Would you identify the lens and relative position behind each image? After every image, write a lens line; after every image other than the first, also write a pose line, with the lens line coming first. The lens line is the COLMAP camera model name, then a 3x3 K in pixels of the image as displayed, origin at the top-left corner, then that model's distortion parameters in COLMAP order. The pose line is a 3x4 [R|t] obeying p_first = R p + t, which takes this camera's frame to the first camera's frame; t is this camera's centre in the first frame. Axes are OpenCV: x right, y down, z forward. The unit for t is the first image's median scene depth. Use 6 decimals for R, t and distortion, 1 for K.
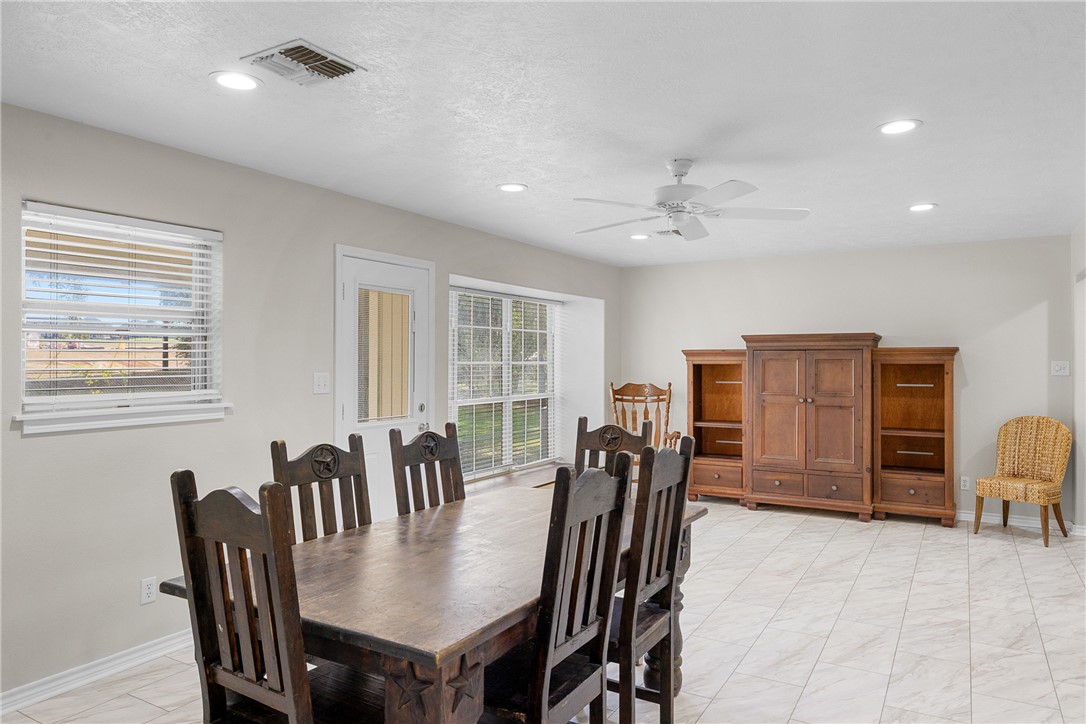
lens RADIAL K [[713.3, 0, 543.8], [0, 713.3, 362.4], [0, 0, 1]] dist [0.000107, 0.001656]
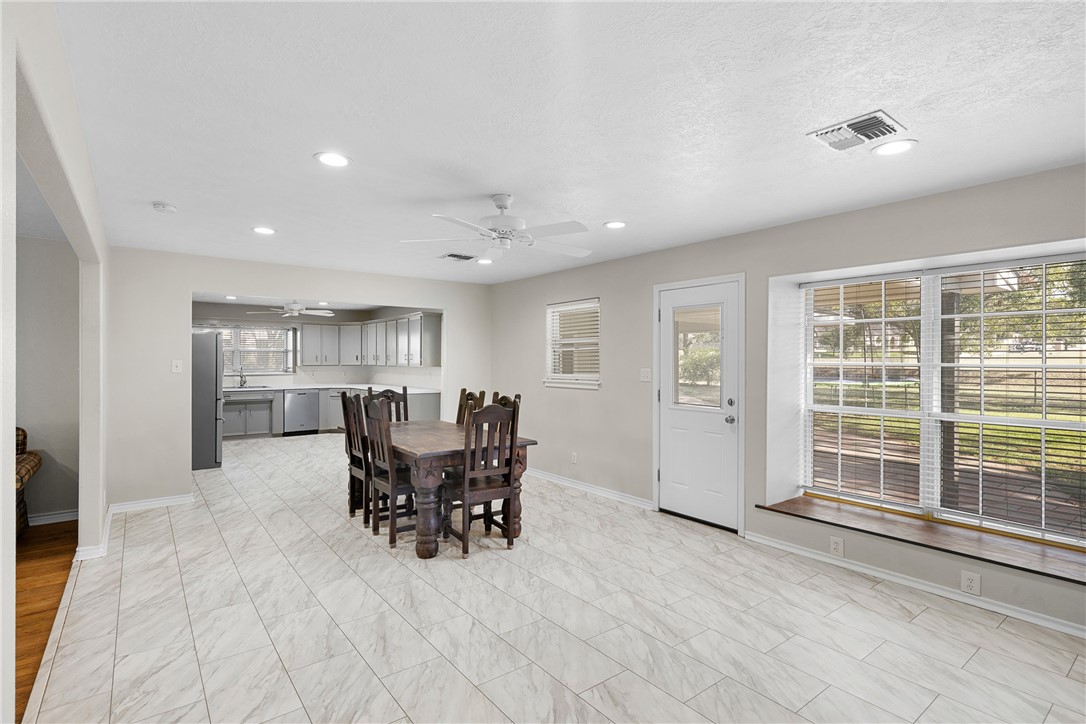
lens RADIAL K [[535.9, 0, 544.8], [0, 535.9, 360.1], [0, 0, 1]] dist [-0.005173, 0.000182]
pose [[-0.376607, -0.003564, -0.926366, 1.114657], [-0.007600, 0.999971, -0.000757, -0.002446], [0.926342, 0.006756, -0.376623, 1.559623]]
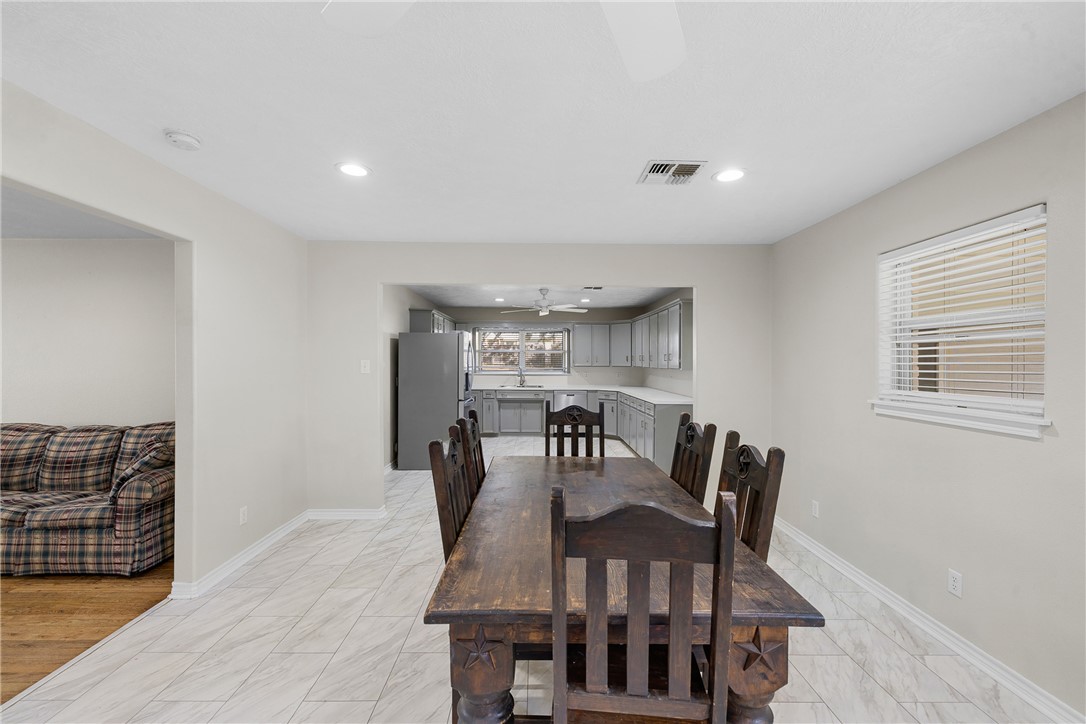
lens RADIAL K [[454.5, 0, 537.4], [0, 454.5, 358.0], [0, 0, 1]] dist [0.000892, 0.000221]
pose [[-0.865612, -0.010230, -0.500612, 0.314690], [-0.011228, 0.999936, -0.001019, -0.004268], [0.500590, 0.004739, -0.865671, 1.258272]]
